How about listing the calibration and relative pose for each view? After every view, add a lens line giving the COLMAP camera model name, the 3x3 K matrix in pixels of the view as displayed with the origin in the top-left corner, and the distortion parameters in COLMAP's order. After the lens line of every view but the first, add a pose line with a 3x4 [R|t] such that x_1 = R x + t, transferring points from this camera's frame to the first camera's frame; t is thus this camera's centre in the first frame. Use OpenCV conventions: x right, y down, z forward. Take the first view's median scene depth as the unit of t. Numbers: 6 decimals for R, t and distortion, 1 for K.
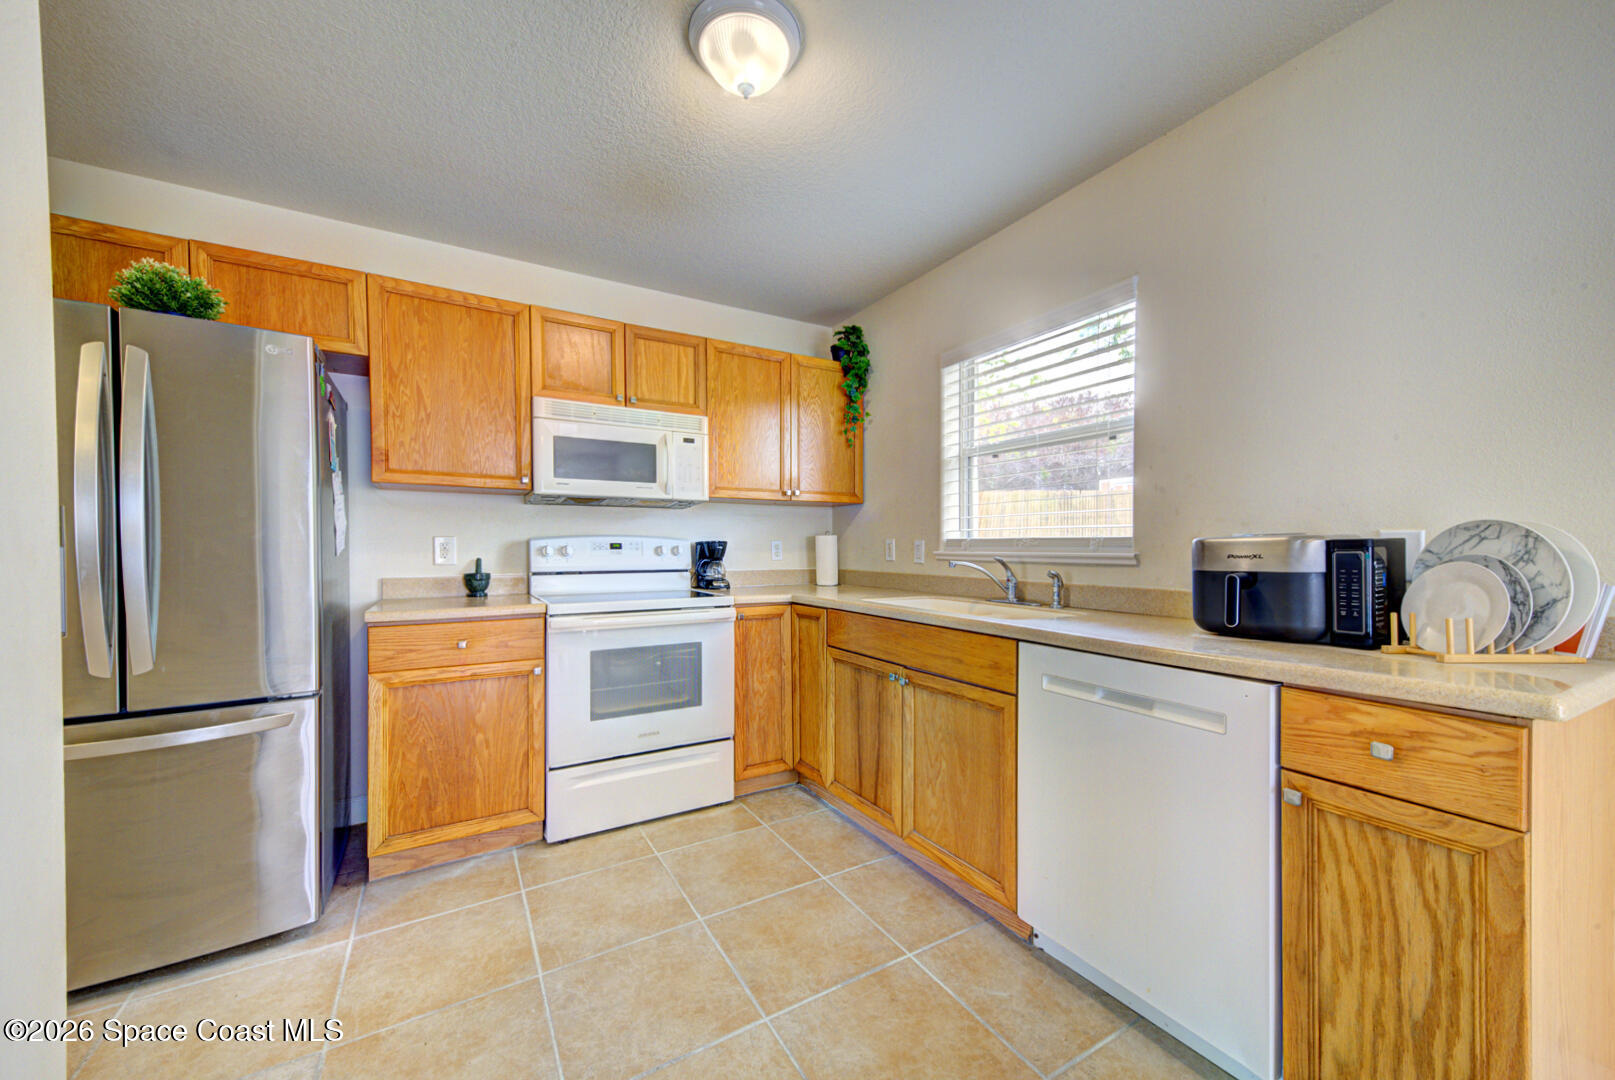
lens RADIAL K [[618.9, 0, 813.2], [0, 618.9, 556.6], [0, 0, 1]] dist [0.002239, 0.009229]
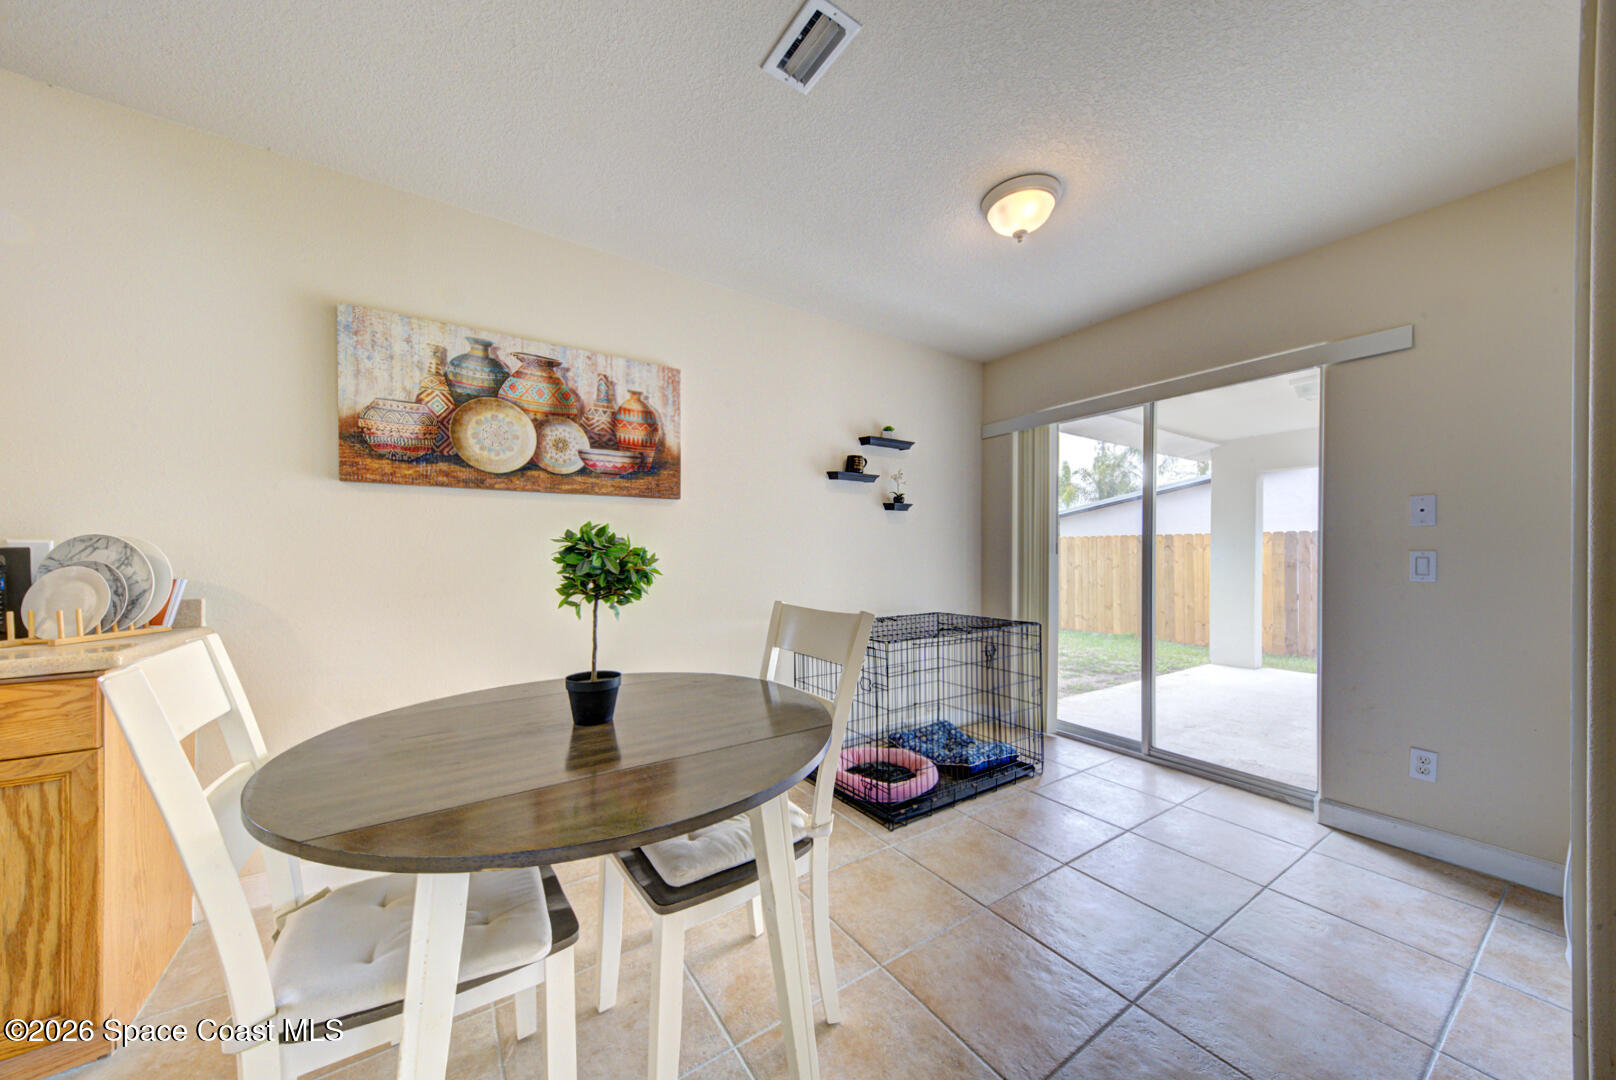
lens RADIAL K [[549.6, 0, 802.5], [0, 549.6, 559.5], [0, 0, 1]] dist [0.010176, -0.000233]
pose [[-0.062439, -0.009123, 0.998007, -0.202768], [0.015979, 0.999821, 0.010140, 0.006211], [-0.997921, 0.016580, -0.062282, -0.414388]]
